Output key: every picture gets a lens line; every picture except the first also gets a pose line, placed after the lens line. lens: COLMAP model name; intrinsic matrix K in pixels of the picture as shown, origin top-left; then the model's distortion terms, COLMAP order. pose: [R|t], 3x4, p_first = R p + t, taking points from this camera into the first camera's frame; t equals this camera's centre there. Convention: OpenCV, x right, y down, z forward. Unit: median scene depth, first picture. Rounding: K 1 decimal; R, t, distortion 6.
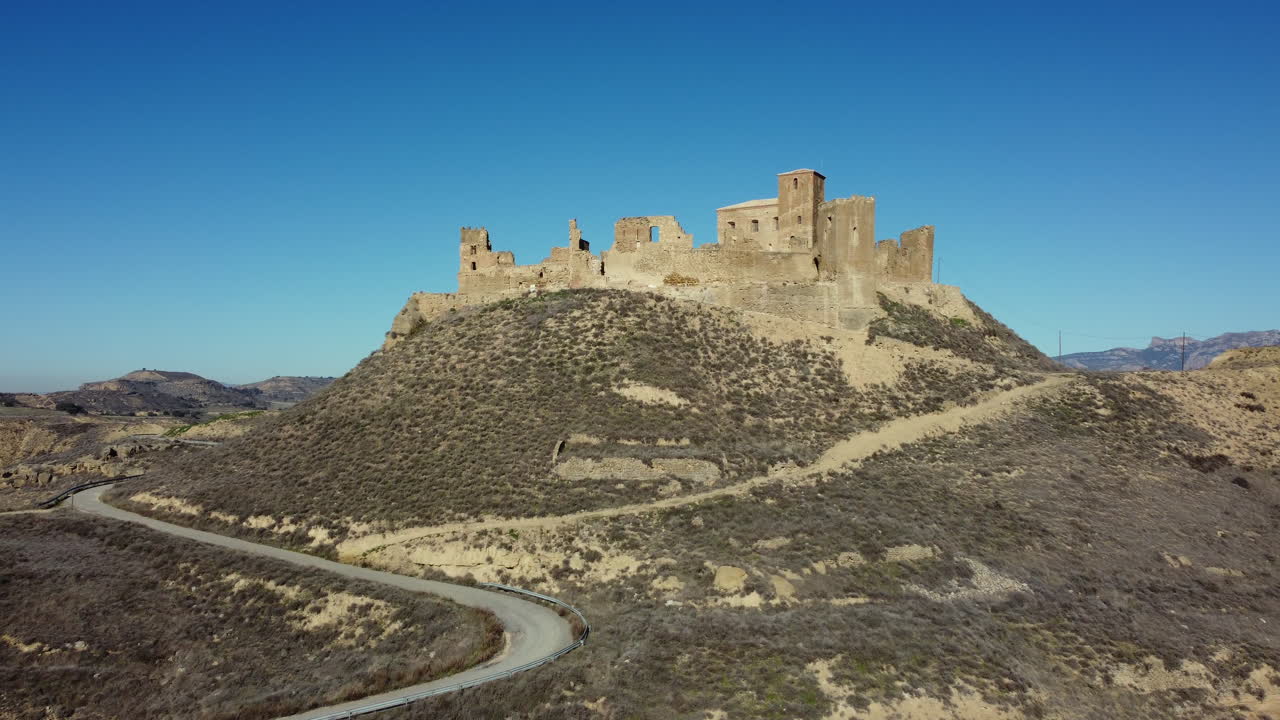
lens RADIAL K [[903.2, 0, 640.0], [0, 903.2, 360.0], [0, 0, 1]] dist [0.001151, -0.004423]
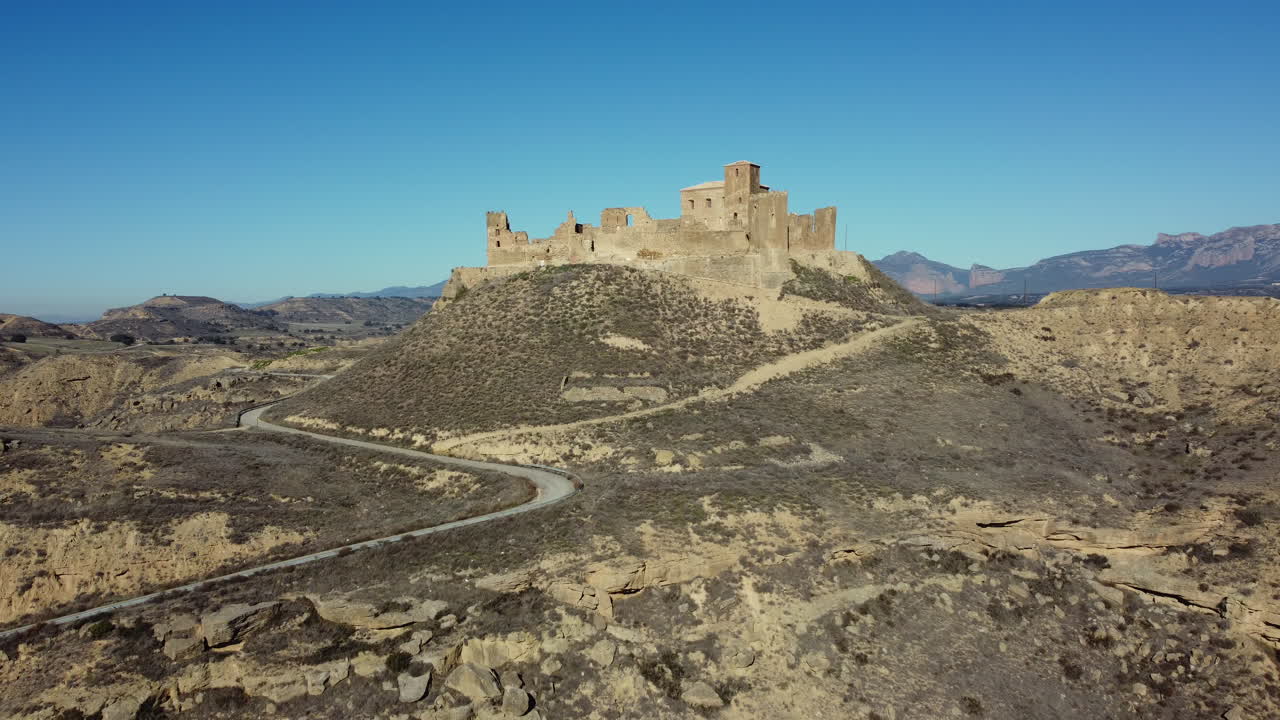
lens RADIAL K [[903.2, 0, 640.0], [0, 903.2, 360.0], [0, 0, 1]] dist [0.001151, -0.004423]
pose [[0.999652, -0.024629, -0.009412, 0.051884], [0.025452, 0.994593, 0.100683, -0.085998], [0.006882, -0.100888, 0.994874, -0.508635]]
